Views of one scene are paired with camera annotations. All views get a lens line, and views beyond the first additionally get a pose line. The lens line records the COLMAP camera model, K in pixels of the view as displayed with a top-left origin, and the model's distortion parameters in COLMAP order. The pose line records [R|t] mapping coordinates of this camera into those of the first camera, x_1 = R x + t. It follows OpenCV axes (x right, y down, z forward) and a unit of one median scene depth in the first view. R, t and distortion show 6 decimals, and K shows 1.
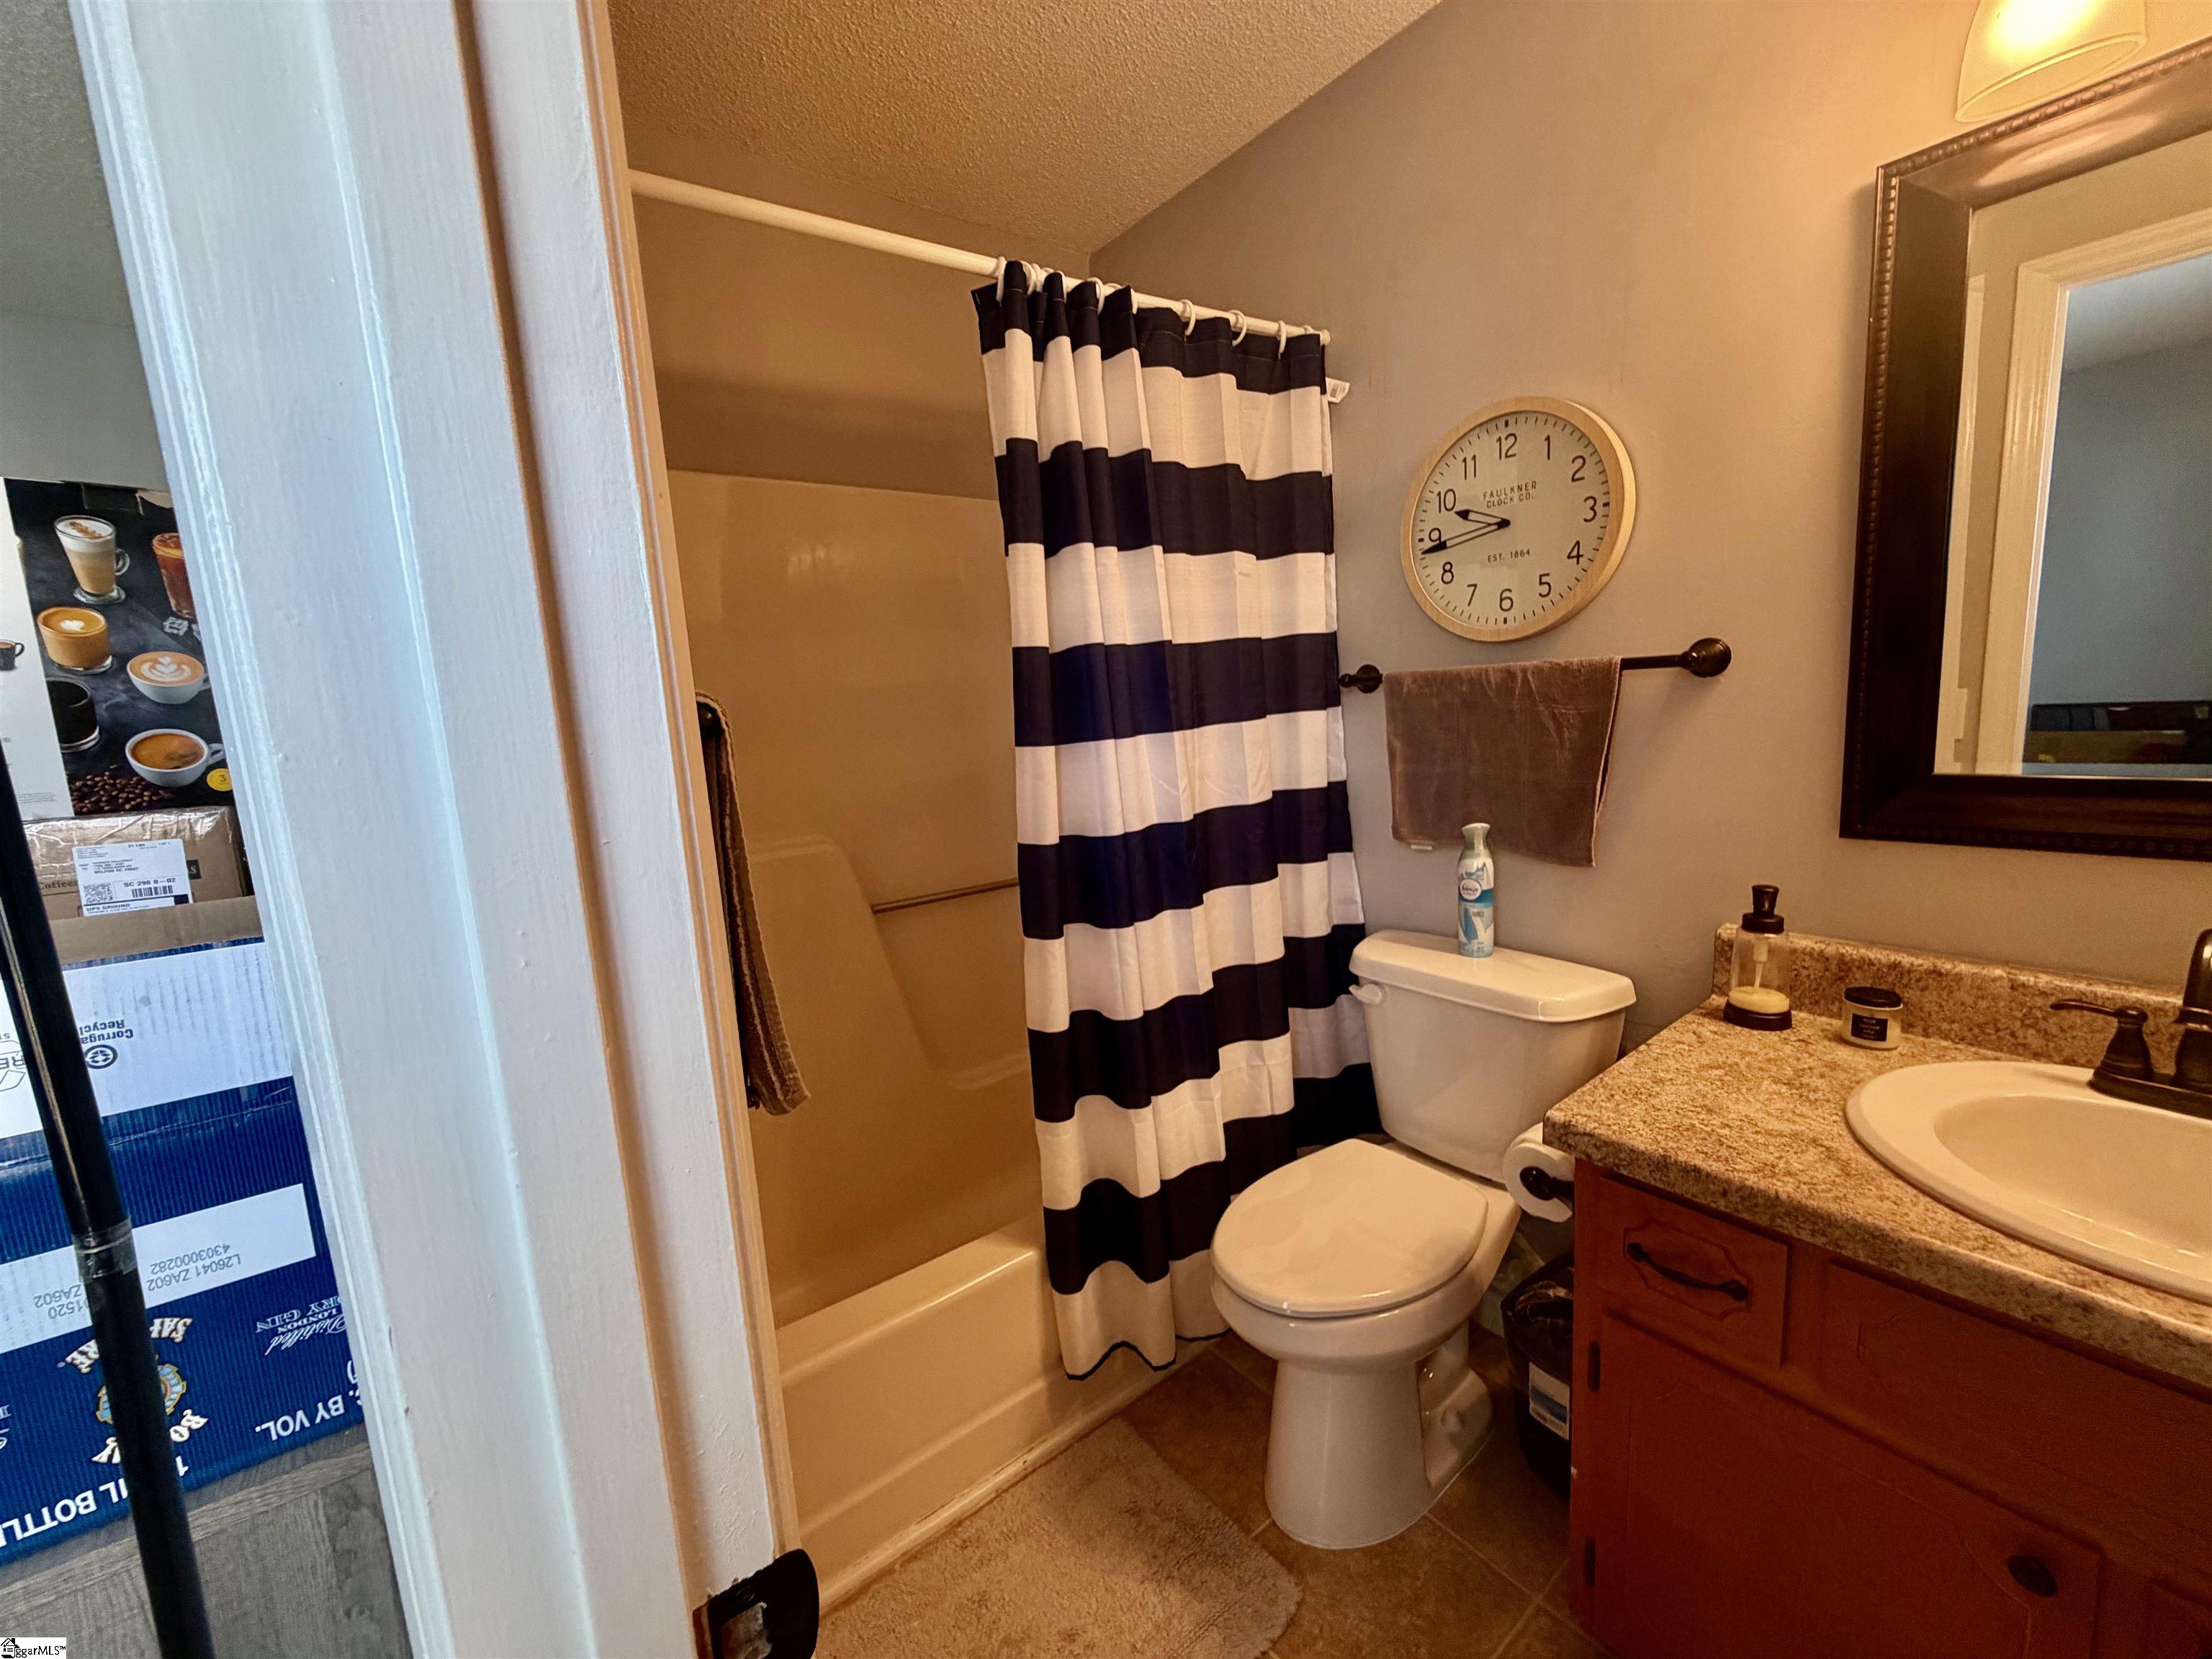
lens RADIAL K [[885.2, 0, 1101.9], [0, 885.2, 824.0], [0, 0, 1]] dist [0.001601, -0.000114]
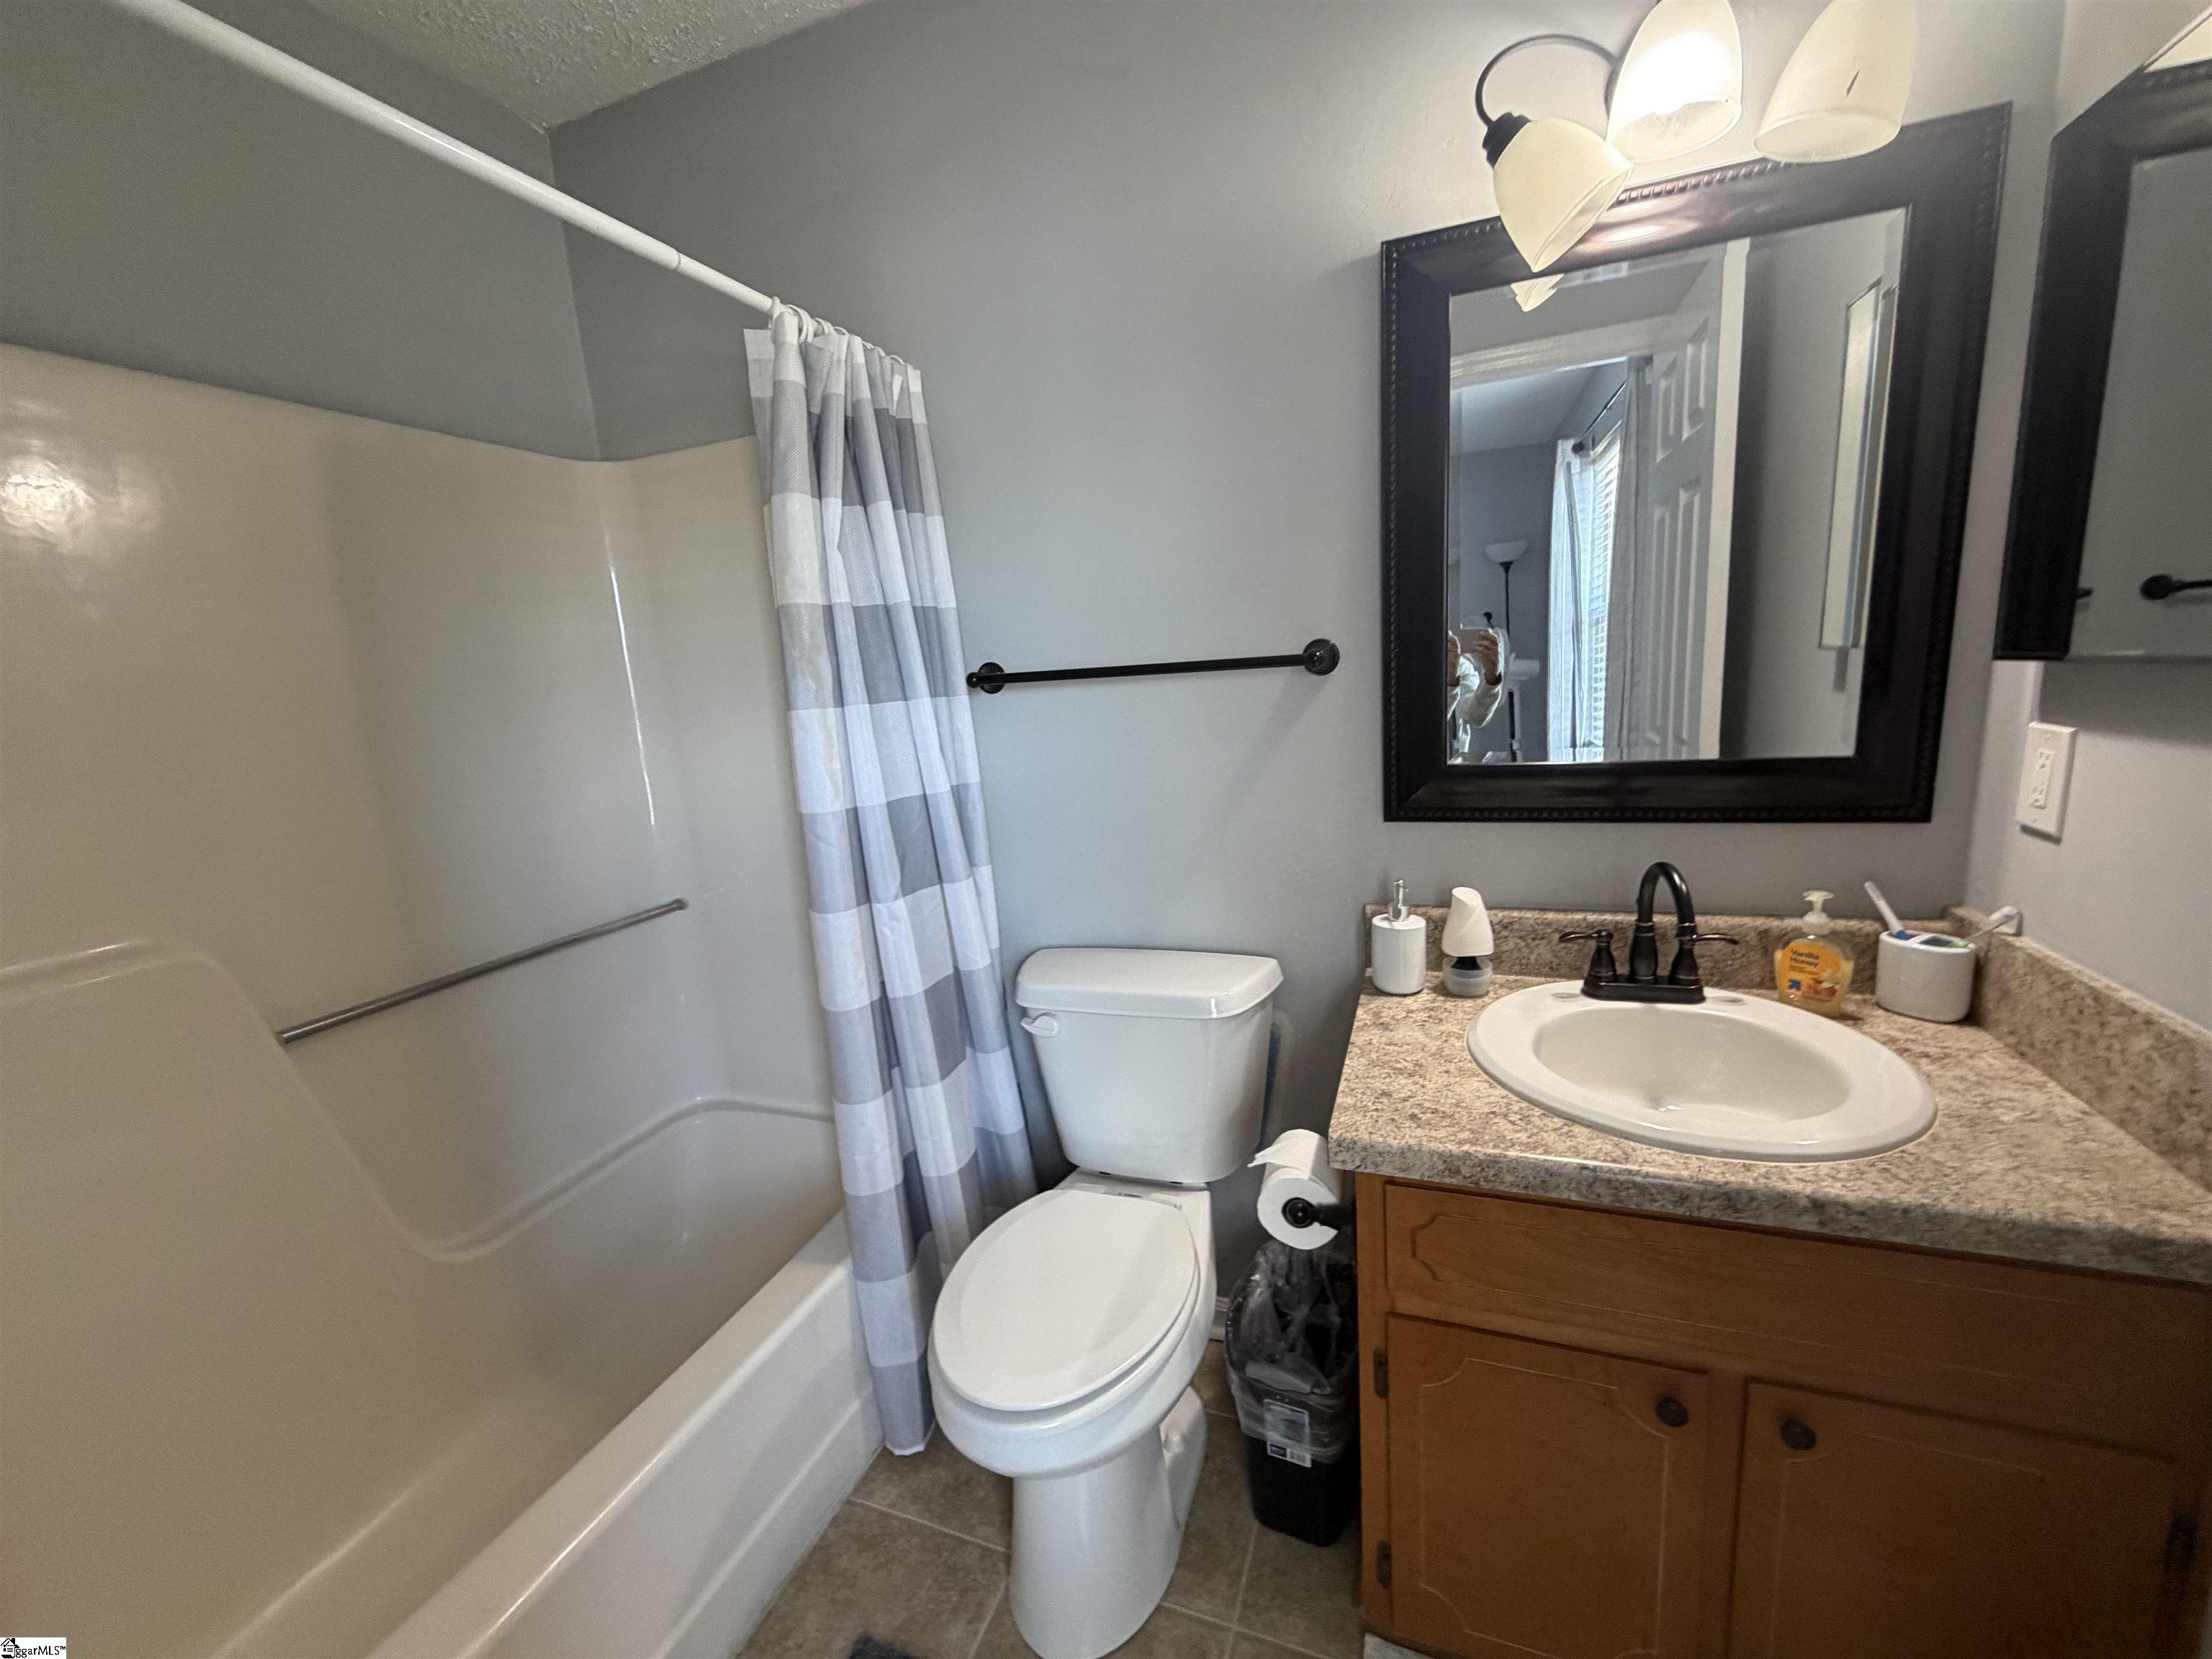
lens RADIAL K [[885.2, 0, 1099.2], [0, 885.2, 825.9], [0, 0, 1]] dist [0.001601, -0.000114]
pose [[0.846691, -0.083277, 0.525528, -0.147787], [0.081426, 0.996322, 0.026693, -0.041600], [-0.525818, 0.020191, 0.850357, 0.268996]]
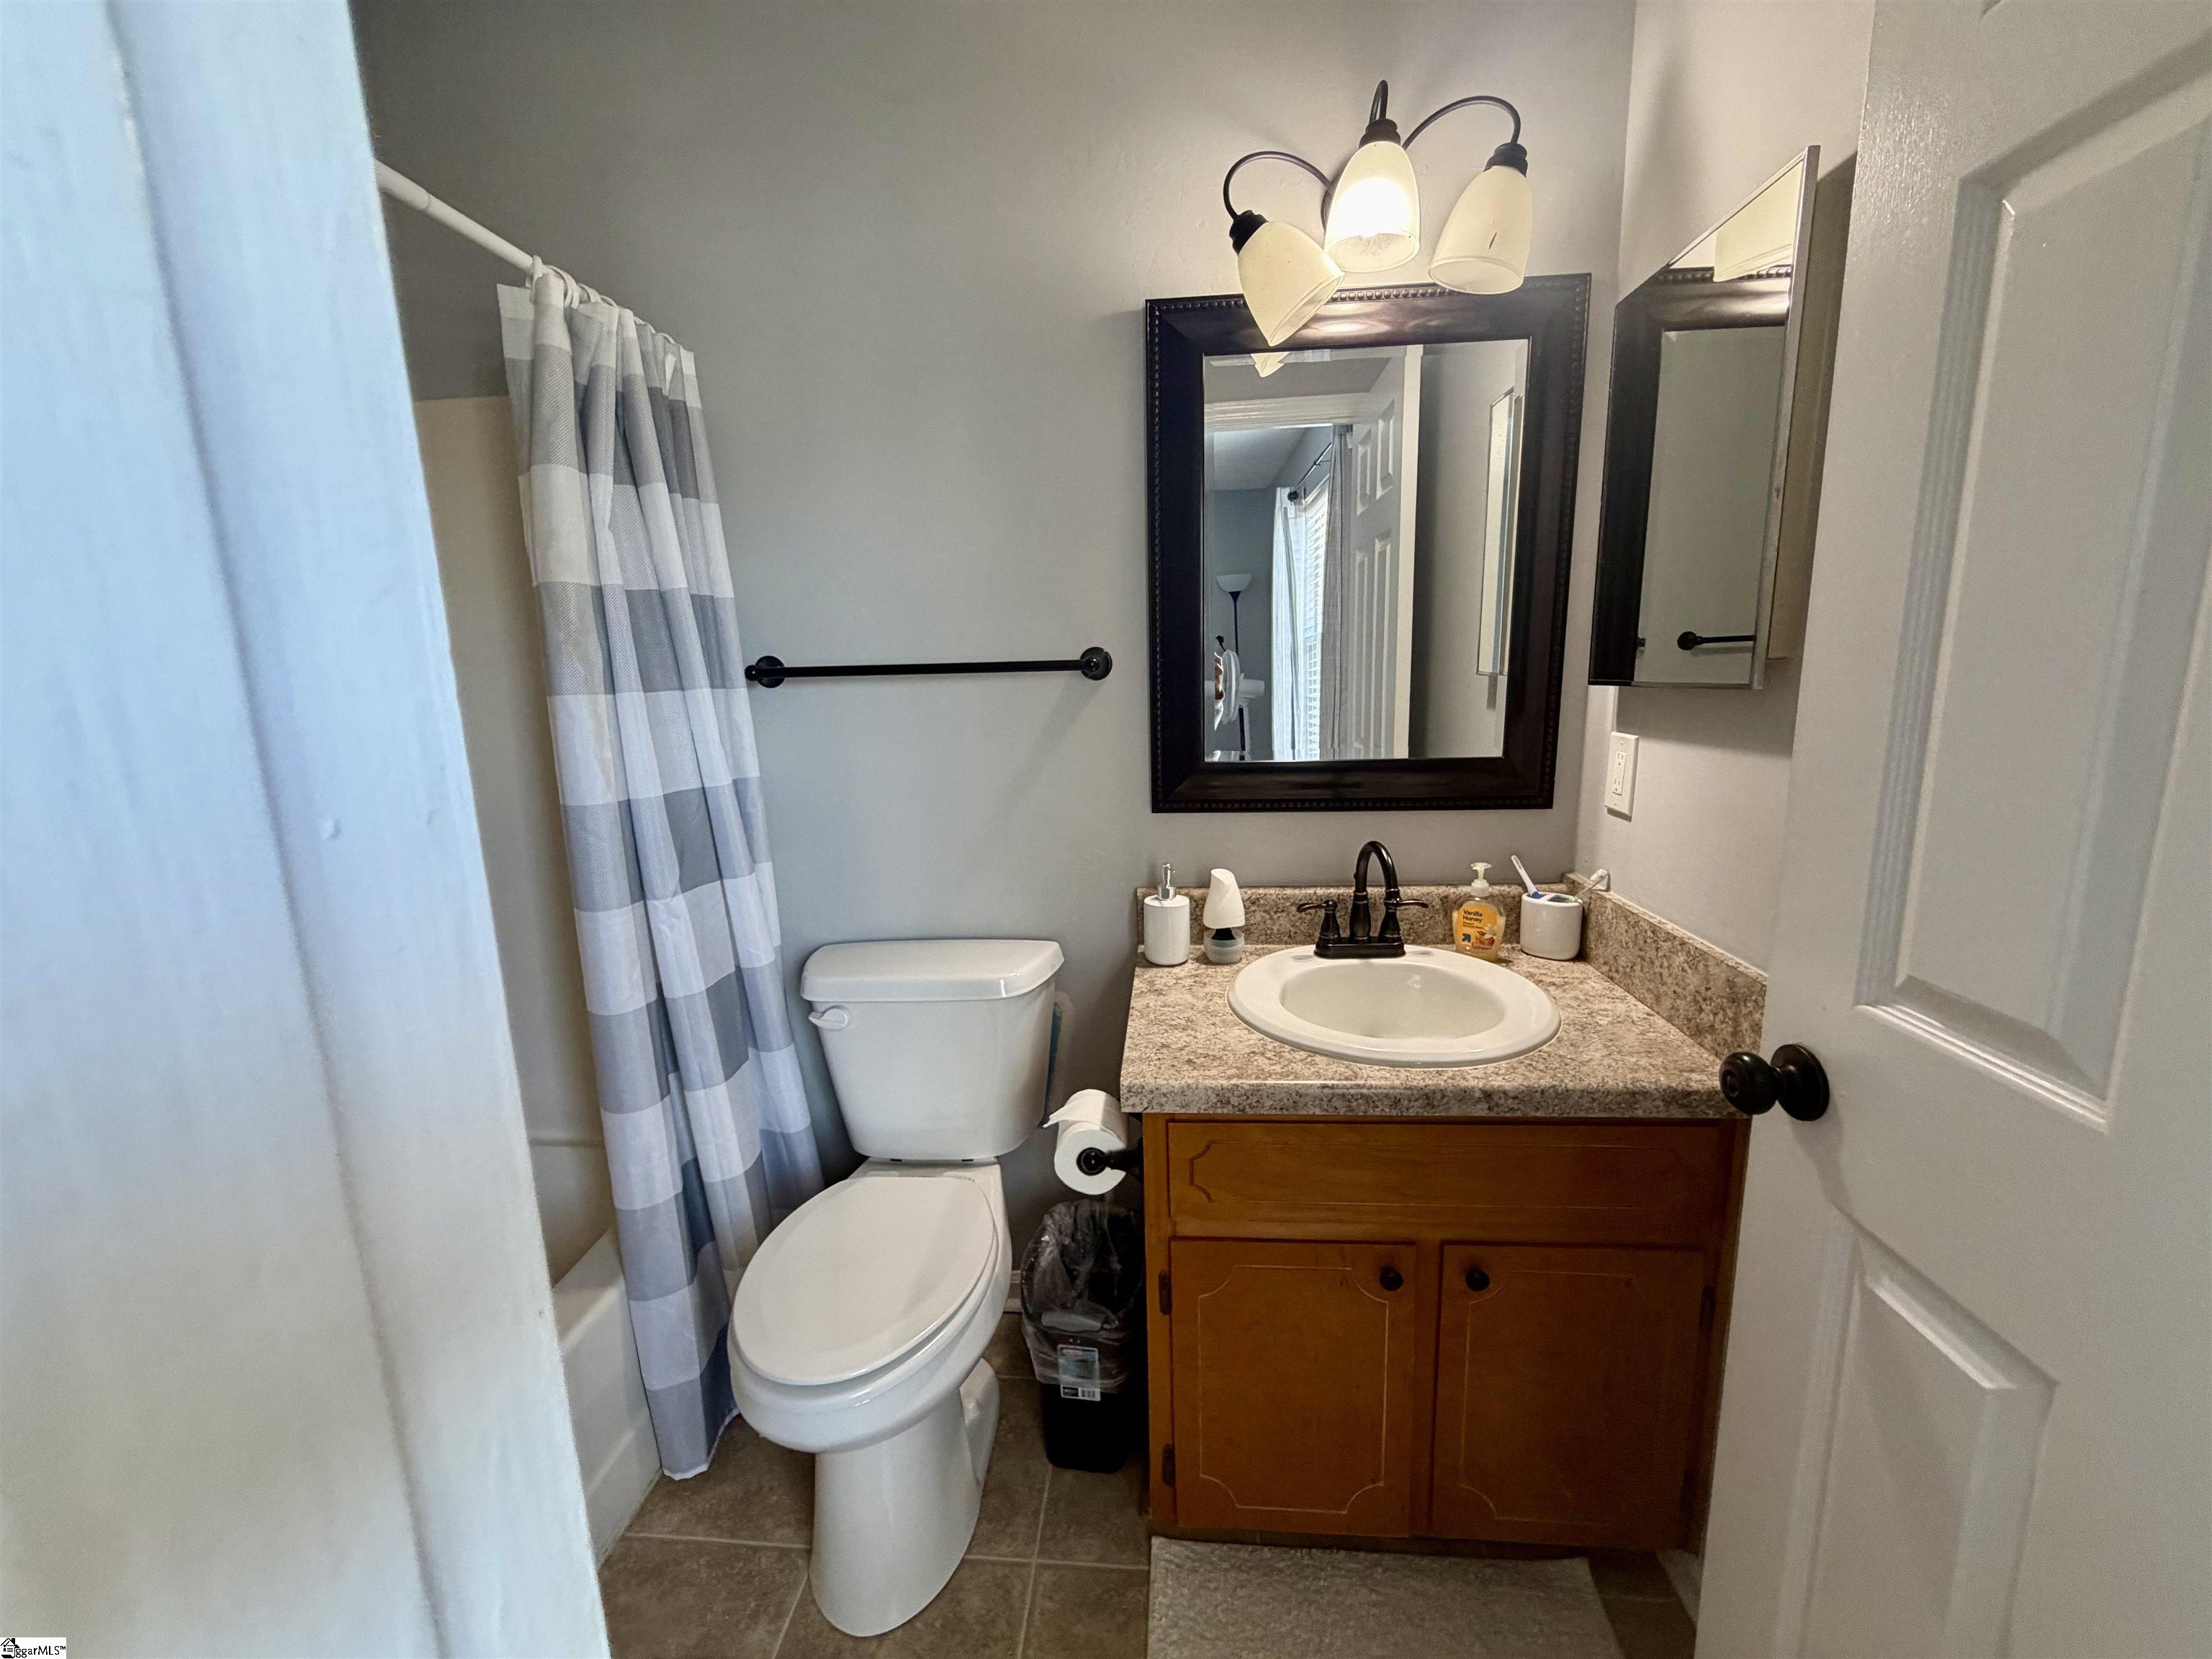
lens RADIAL K [[885.2, 0, 1099.3], [0, 885.2, 822.3], [0, 0, 1]] dist [0.001601, -0.000114]
pose [[0.667093, -0.079925, 0.740674, -0.255227], [0.082781, 0.996024, 0.032921, -0.015751], [-0.740360, 0.039352, 0.671057, 0.242288]]
